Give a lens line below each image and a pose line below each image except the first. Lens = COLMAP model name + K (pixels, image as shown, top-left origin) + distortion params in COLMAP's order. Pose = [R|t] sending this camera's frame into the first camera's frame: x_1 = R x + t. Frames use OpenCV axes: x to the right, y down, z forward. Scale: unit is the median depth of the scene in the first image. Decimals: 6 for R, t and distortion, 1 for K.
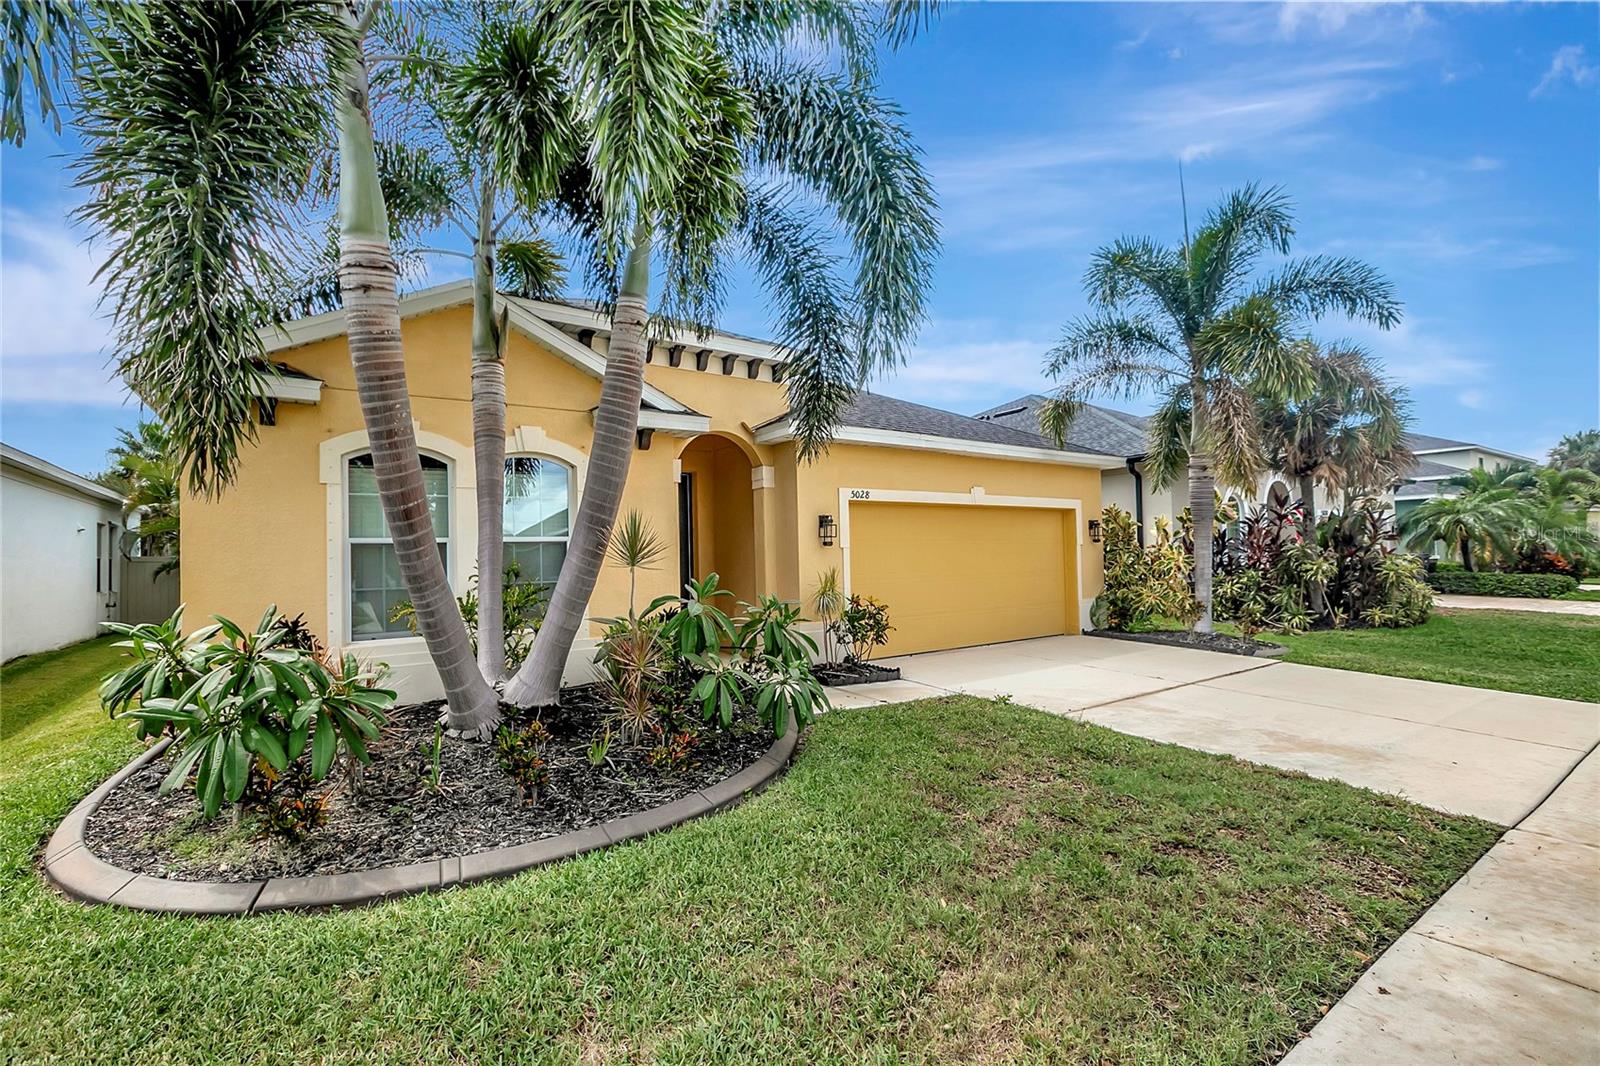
lens RADIAL K [[733.5, 0, 800.0], [0, 733.5, 533.0], [0, 0, 1]] dist [-0.010328, 0.000560]
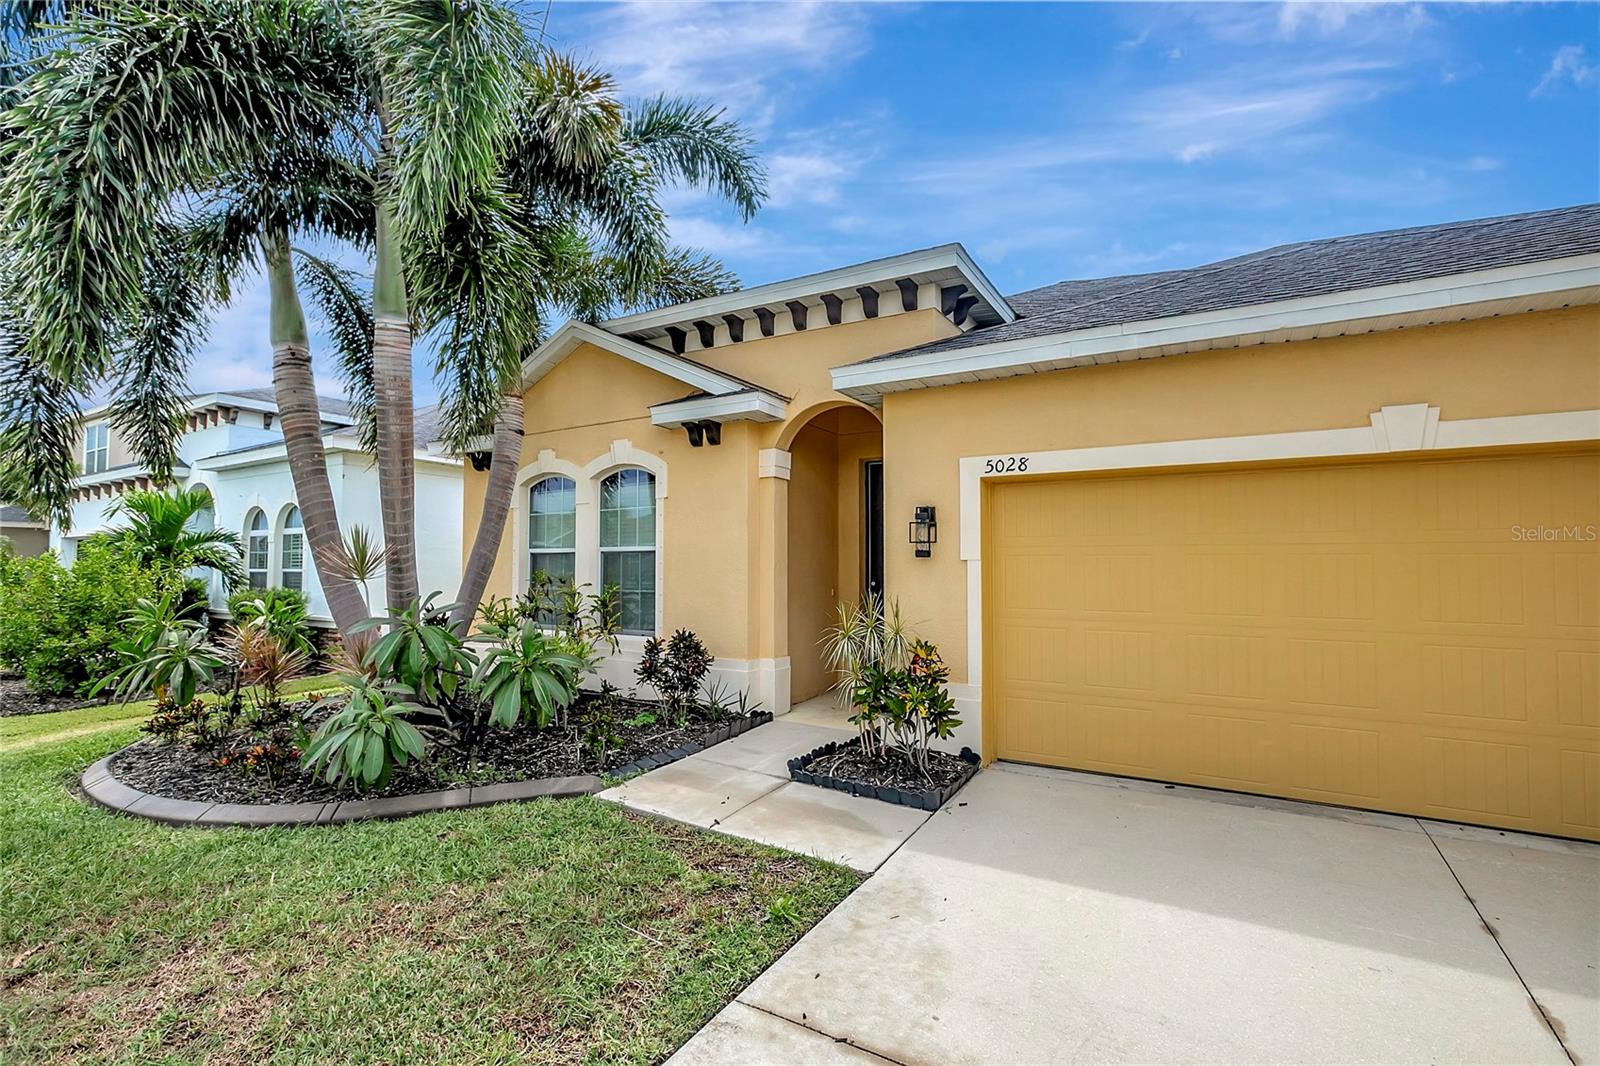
lens RADIAL K [[733.5, 0, 800.0], [0, 733.5, 533.0], [0, 0, 1]] dist [-0.010328, 0.000560]
pose [[0.396405, -0.012790, -0.917987, 0.557790], [0.022911, 0.999729, -0.004035, -0.002672], [0.917790, -0.019433, 0.396591, 0.661637]]
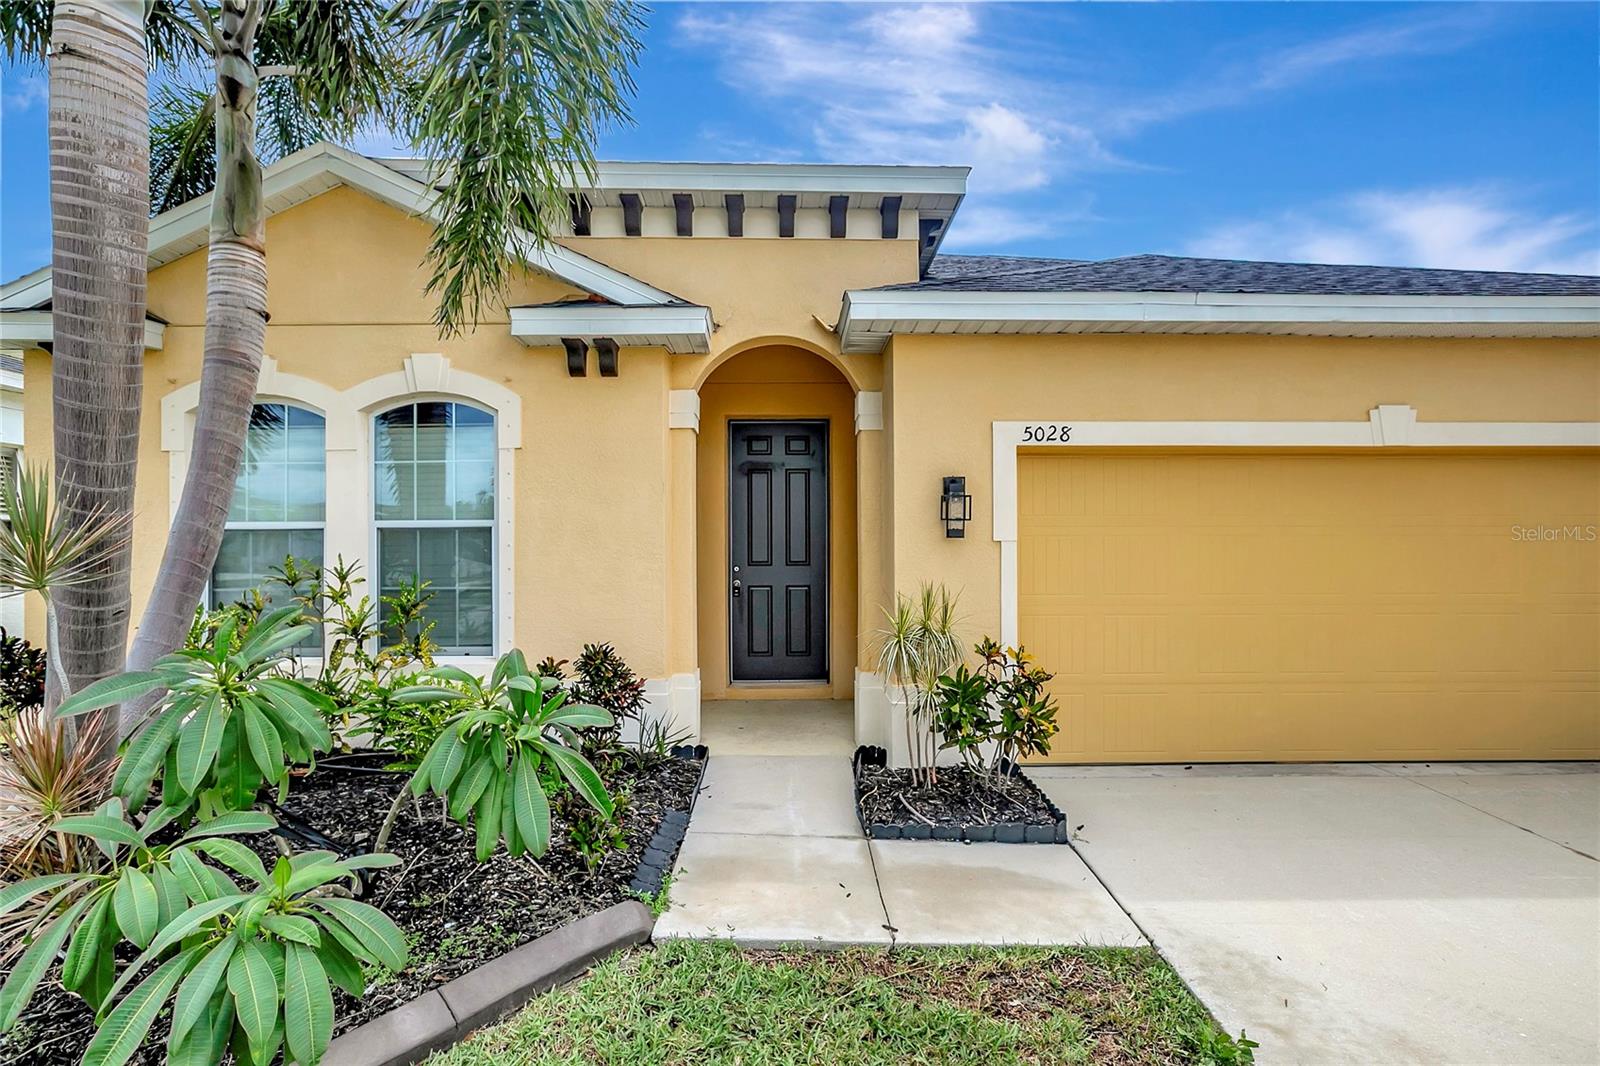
lens RADIAL K [[756.1, 0, 797.7], [0, 756.1, 540.2], [0, 0, 1]] dist [-0.007990, 0.000237]
pose [[0.820755, 0.021065, -0.570892, 0.247475], [0.002403, 0.999184, 0.040323, -0.002379], [0.571276, -0.034467, 0.820034, 0.506633]]
